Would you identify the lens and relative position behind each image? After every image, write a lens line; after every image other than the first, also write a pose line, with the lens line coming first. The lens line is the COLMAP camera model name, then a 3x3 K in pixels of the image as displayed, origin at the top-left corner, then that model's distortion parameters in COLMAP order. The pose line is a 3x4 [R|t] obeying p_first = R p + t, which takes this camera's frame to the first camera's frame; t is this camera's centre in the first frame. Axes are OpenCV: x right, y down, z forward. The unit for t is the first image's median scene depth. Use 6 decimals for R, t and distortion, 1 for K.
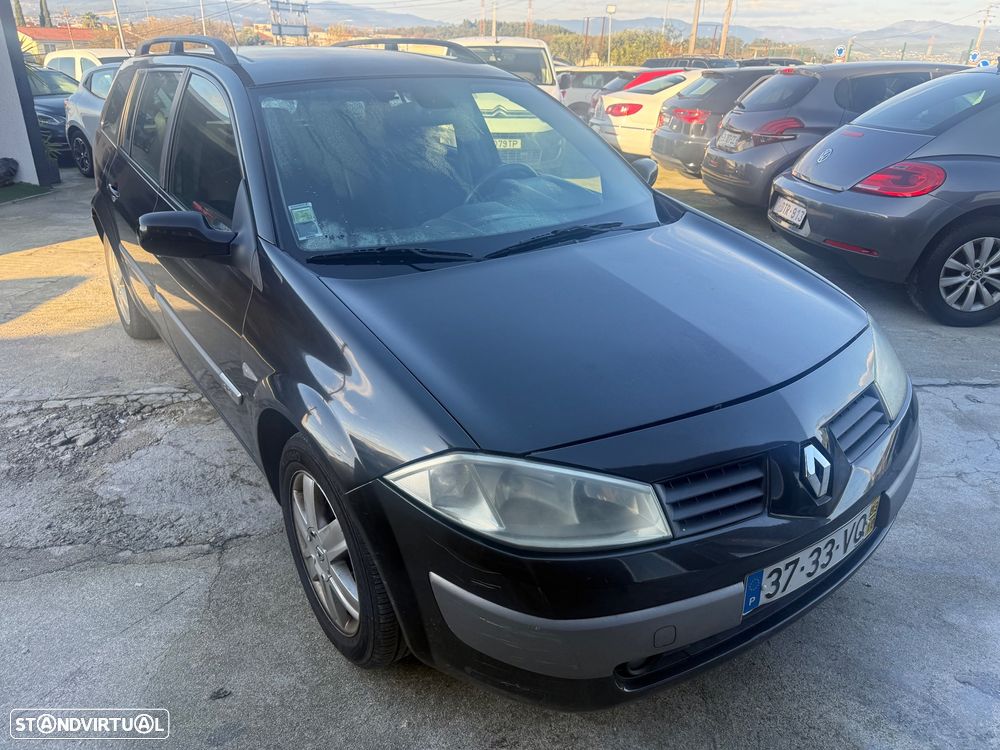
lens RADIAL K [[712.7, 0, 502.8], [0, 712.7, 376.3], [0, 0, 1]] dist [0.024497, -0.027017]
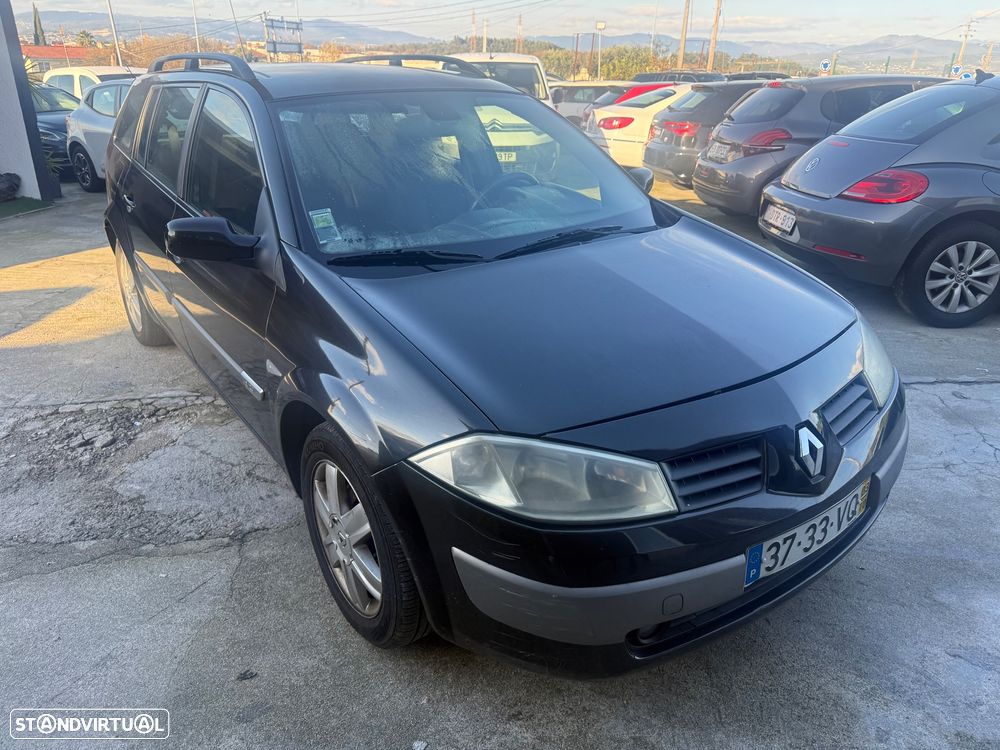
lens RADIAL K [[712.7, 0, 503.2], [0, 712.7, 369.5], [0, 0, 1]] dist [0.024497, -0.027017]
pose [[0.999912, -0.009030, 0.009715, -0.023237], [0.009284, 0.999608, -0.026417, 0.025184], [-0.009473, 0.026505, 0.999604, -0.052218]]
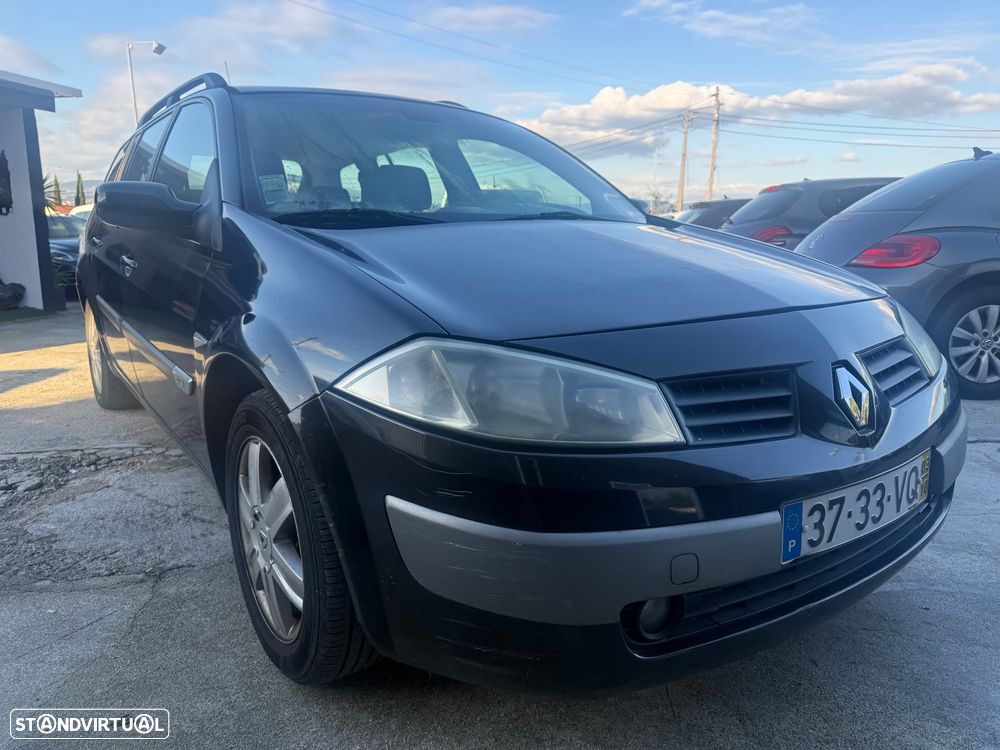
lens RADIAL K [[712.7, 0, 504.6], [0, 712.7, 375.3], [0, 0, 1]] dist [0.024497, -0.027017]
pose [[0.999974, -0.007234, -0.000009, 0.022177], [0.007049, 0.974706, -0.223380, 0.221696], [0.001624, 0.223374, 0.974732, 0.132115]]
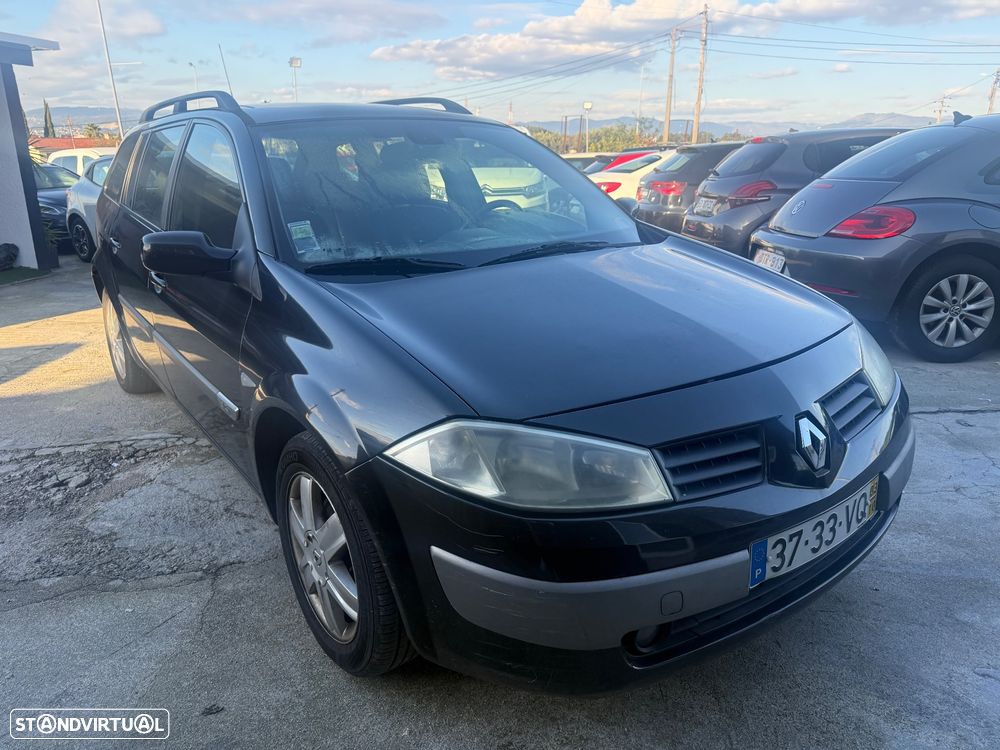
lens RADIAL K [[712.7, 0, 497.9], [0, 712.7, 373.7], [0, 0, 1]] dist [0.024497, -0.027017]
pose [[0.999584, -0.027693, 0.008054, -0.007334], [0.028478, 0.991878, -0.123966, 0.111539], [-0.004556, 0.124144, 0.992254, -0.007070]]
